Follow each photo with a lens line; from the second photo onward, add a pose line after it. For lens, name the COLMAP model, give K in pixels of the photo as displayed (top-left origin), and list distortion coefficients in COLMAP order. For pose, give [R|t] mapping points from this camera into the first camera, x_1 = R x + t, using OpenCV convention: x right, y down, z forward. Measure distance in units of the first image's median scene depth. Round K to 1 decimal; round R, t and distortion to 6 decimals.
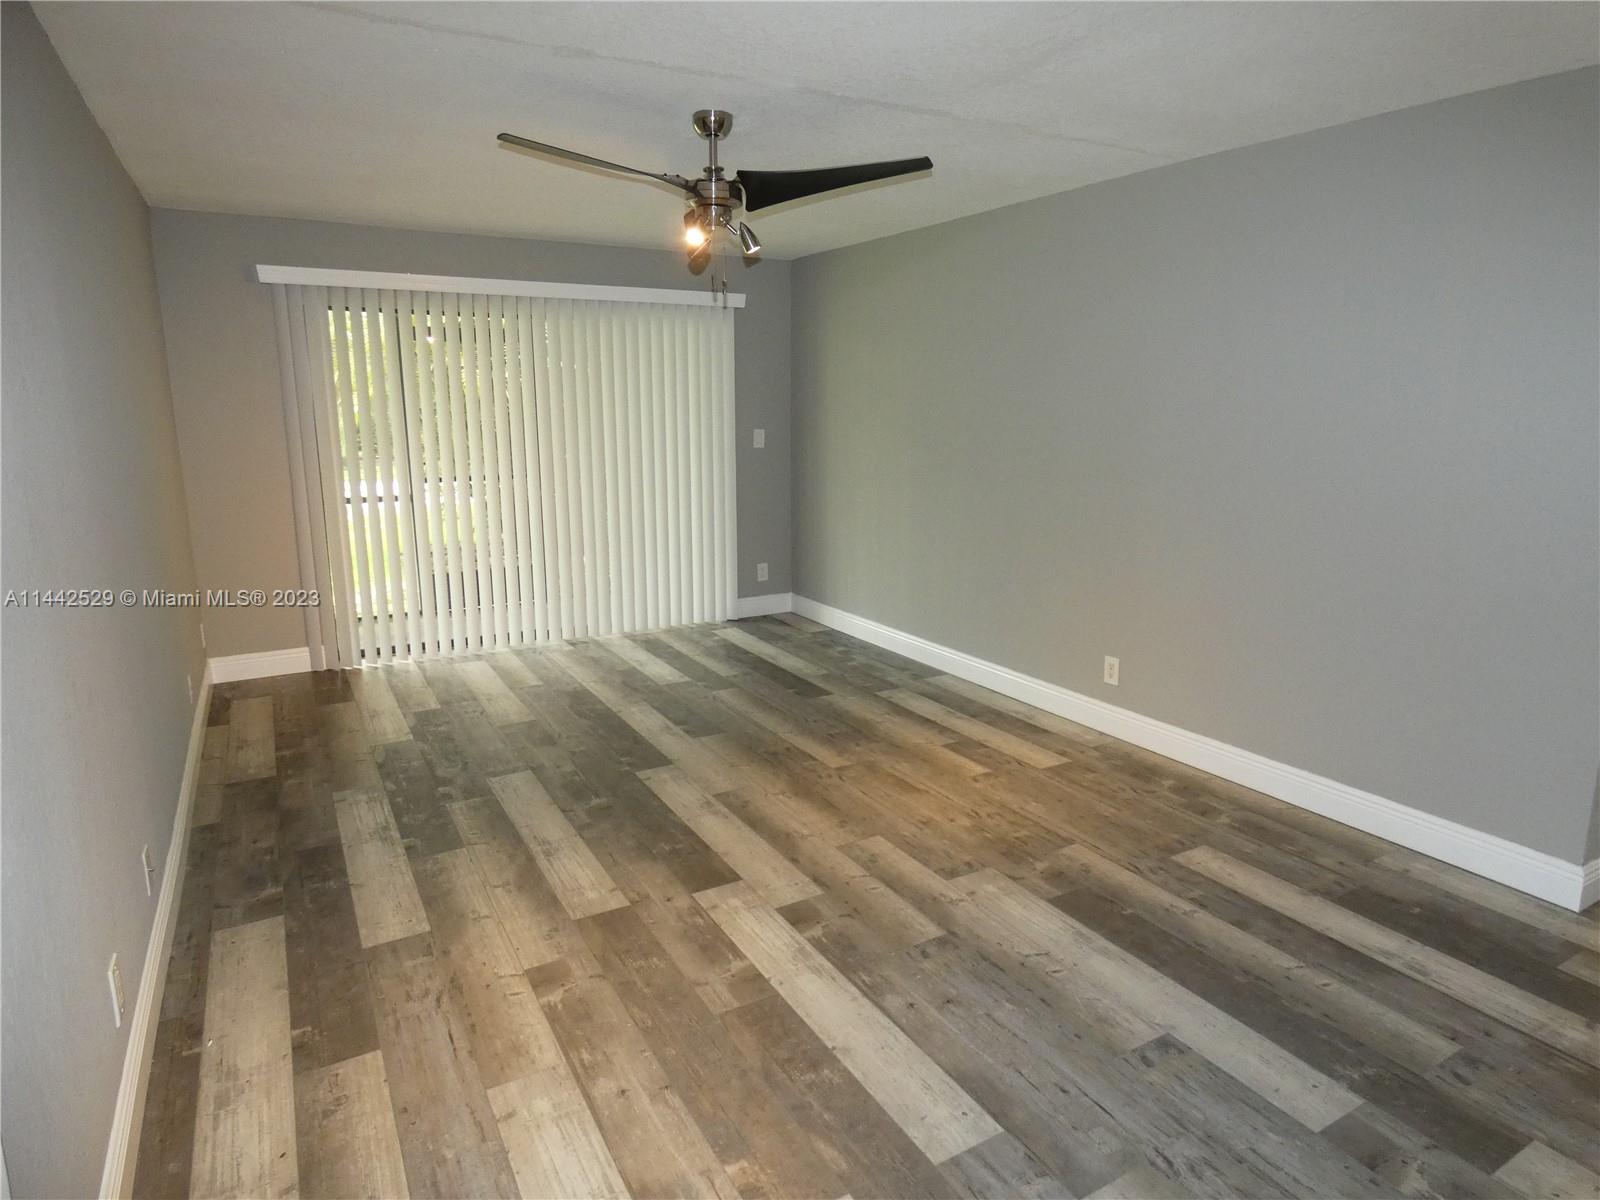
lens RADIAL K [[943.7, 0, 808.2], [0, 943.7, 595.6], [0, 0, 1]] dist [-0.012965, -0.000848]
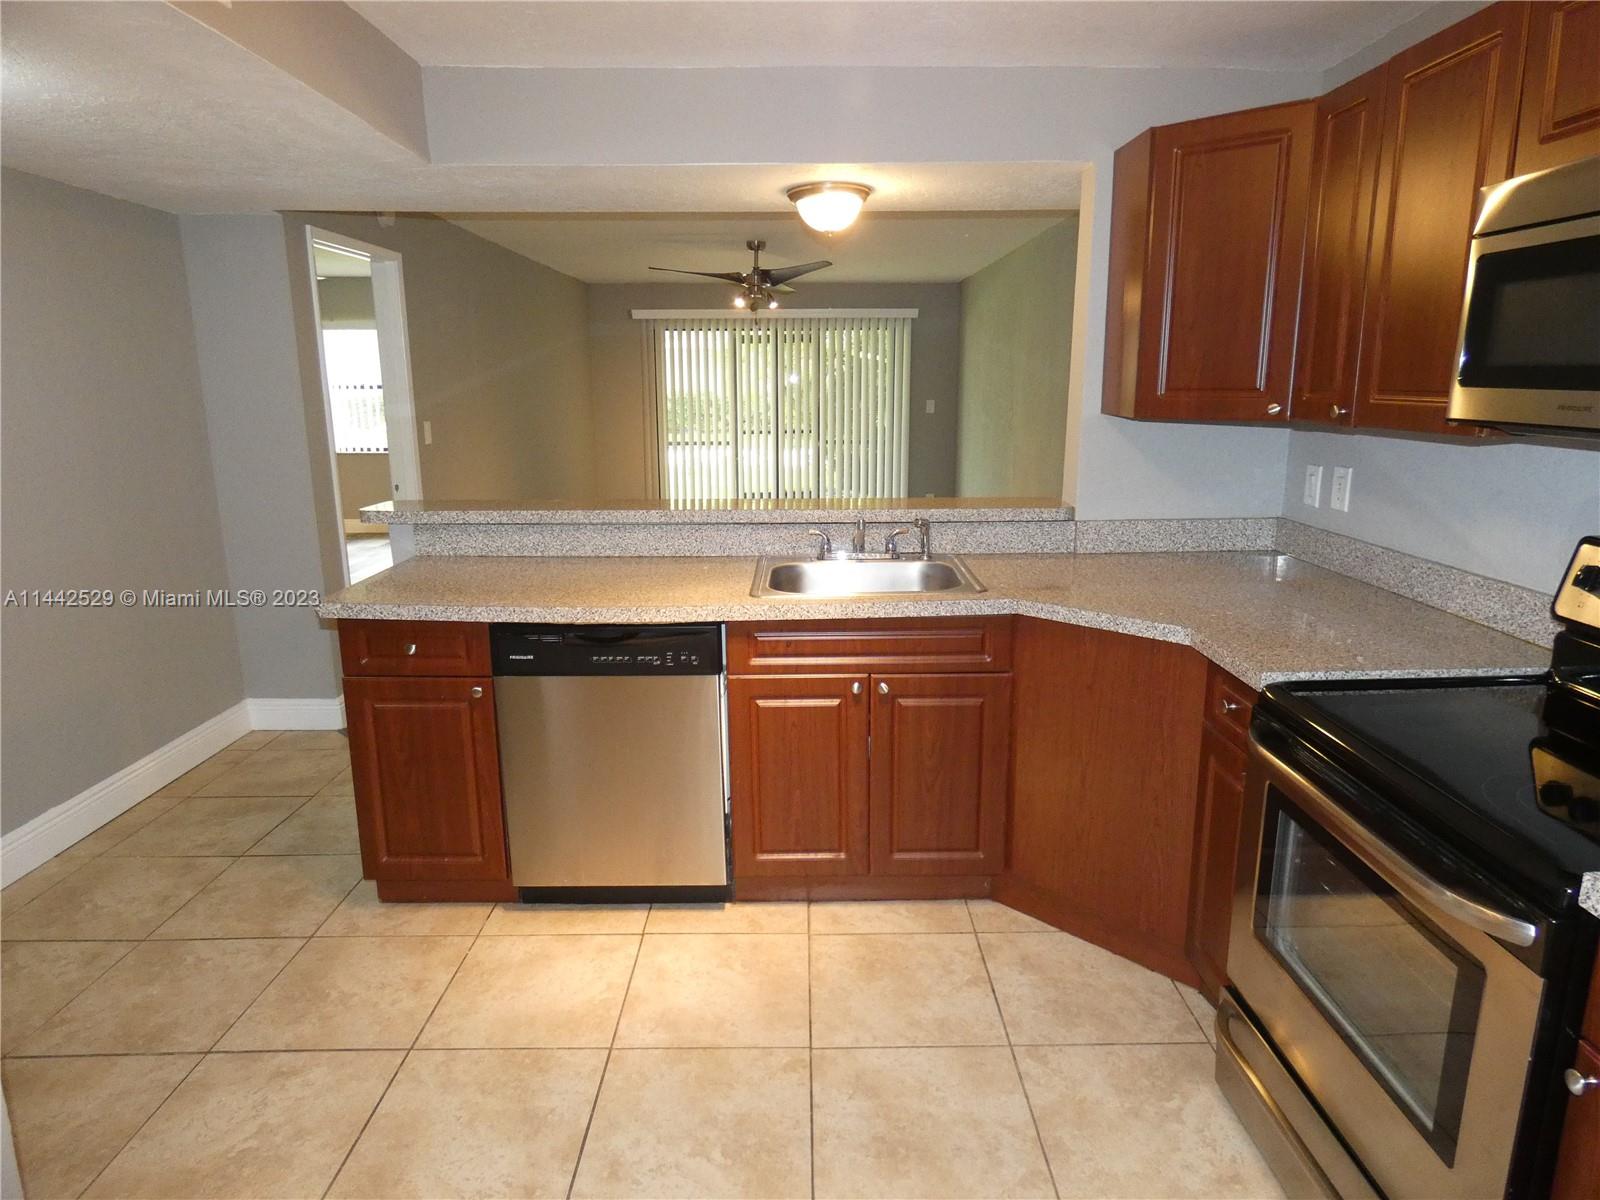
lens RADIAL K [[943.7, 0, 808.2], [0, 943.7, 595.6], [0, 0, 1]] dist [-0.012965, -0.000848]
pose [[0.868311, 0.102146, -0.485388, 1.005530], [-0.085481, 0.994741, 0.056419, 0.099832], [0.488599, -0.007498, 0.872476, -0.649271]]
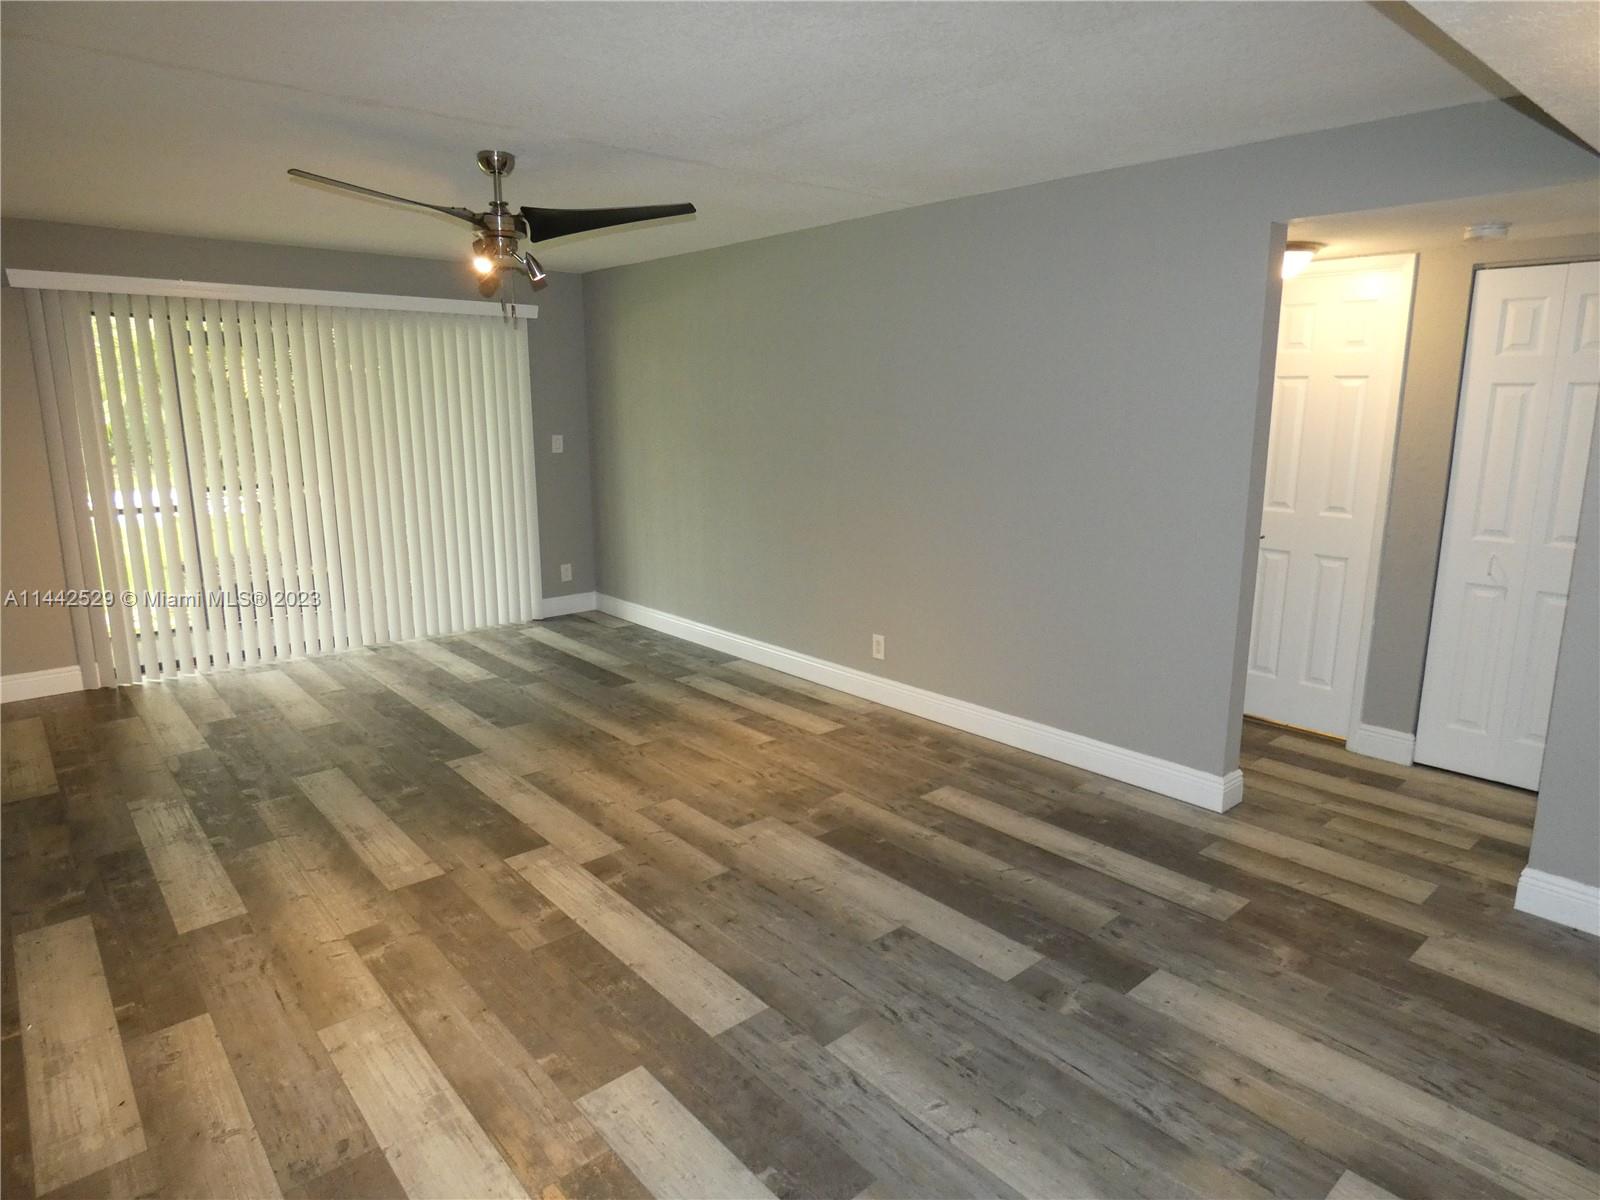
lens RADIAL K [[940.9, 0, 800.0], [0, 940.9, 600.0], [0, 0, 1]] dist [0.015051, -0.012621]
pose [[0.981867, -0.036259, 0.186071, 0.023421], [0.035657, 0.999342, 0.006581, 0.015916], [-0.186188, 0.000174, 0.982514, -0.151790]]
